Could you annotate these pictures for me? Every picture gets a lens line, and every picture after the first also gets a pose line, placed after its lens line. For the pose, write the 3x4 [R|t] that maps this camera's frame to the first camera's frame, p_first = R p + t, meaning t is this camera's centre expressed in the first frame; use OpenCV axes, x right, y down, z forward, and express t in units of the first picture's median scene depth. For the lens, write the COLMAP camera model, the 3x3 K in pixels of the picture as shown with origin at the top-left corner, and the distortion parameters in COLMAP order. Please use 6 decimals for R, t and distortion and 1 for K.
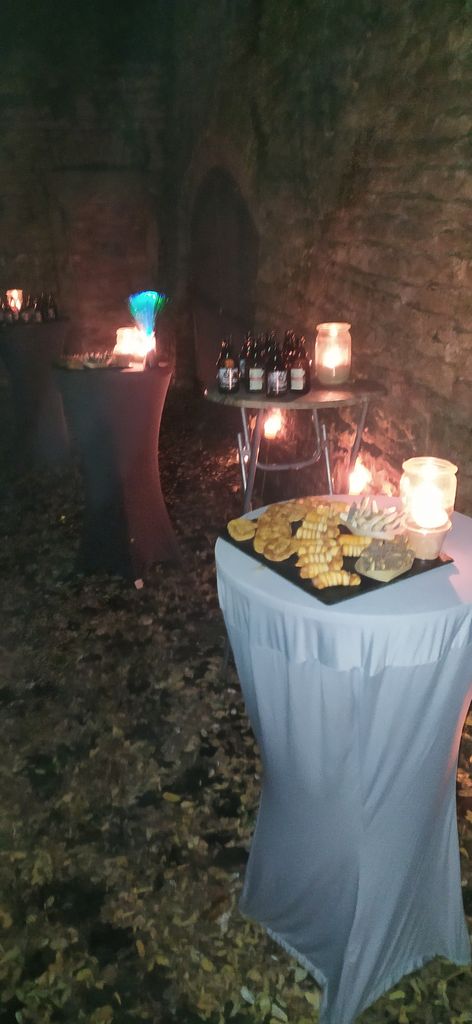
lens RADIAL K [[788.9, 0, 236.3], [0, 788.9, 513.8], [0, 0, 1]] dist [0.036575, -0.020835]
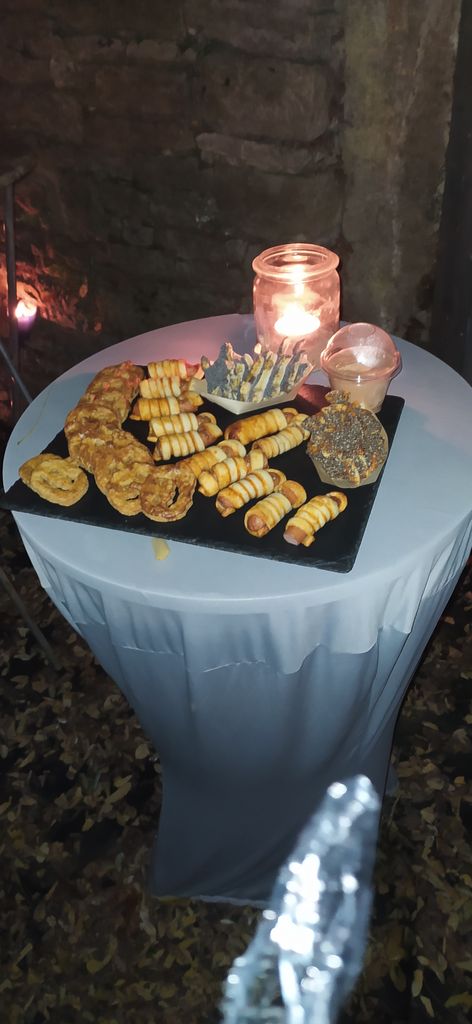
lens RADIAL K [[788.9, 0, 236.3], [0, 788.9, 509.2], [0, 0, 1]] dist [0.036575, -0.020835]
pose [[0.781029, -0.434487, 0.448569, -0.093418], [0.283917, 0.886813, 0.364629, -0.078796], [-0.556224, -0.157429, 0.815985, 0.300933]]
